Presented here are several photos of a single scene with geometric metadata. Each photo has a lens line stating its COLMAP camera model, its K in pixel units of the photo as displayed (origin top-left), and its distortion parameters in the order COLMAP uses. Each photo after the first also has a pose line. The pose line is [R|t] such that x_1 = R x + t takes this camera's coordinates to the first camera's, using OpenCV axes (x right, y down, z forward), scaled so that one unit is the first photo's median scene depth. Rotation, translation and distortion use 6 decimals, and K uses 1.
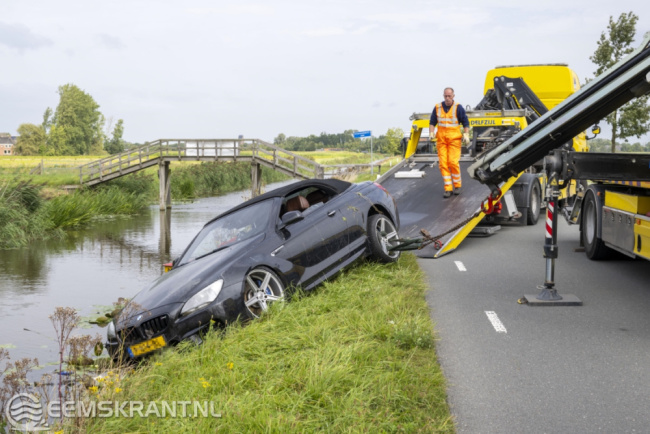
lens RADIAL K [[760.6, 0, 325.0], [0, 760.6, 217.0], [0, 0, 1]] dist [0.015021, 0.004965]
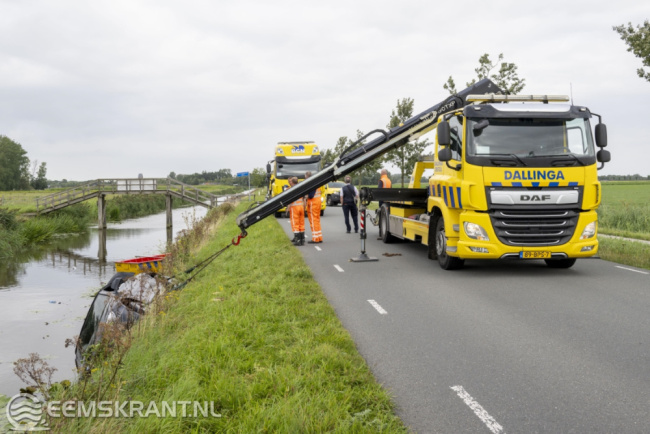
lens RADIAL K [[596.5, 0, 325.0], [0, 596.5, 217.0], [0, 0, 1]] dist [0.005339, 0.006604]
pose [[0.976672, -0.024342, 0.213354, -0.044137], [0.030564, 0.999197, -0.025913, 0.009654], [-0.212551, 0.031830, 0.976631, -0.165550]]
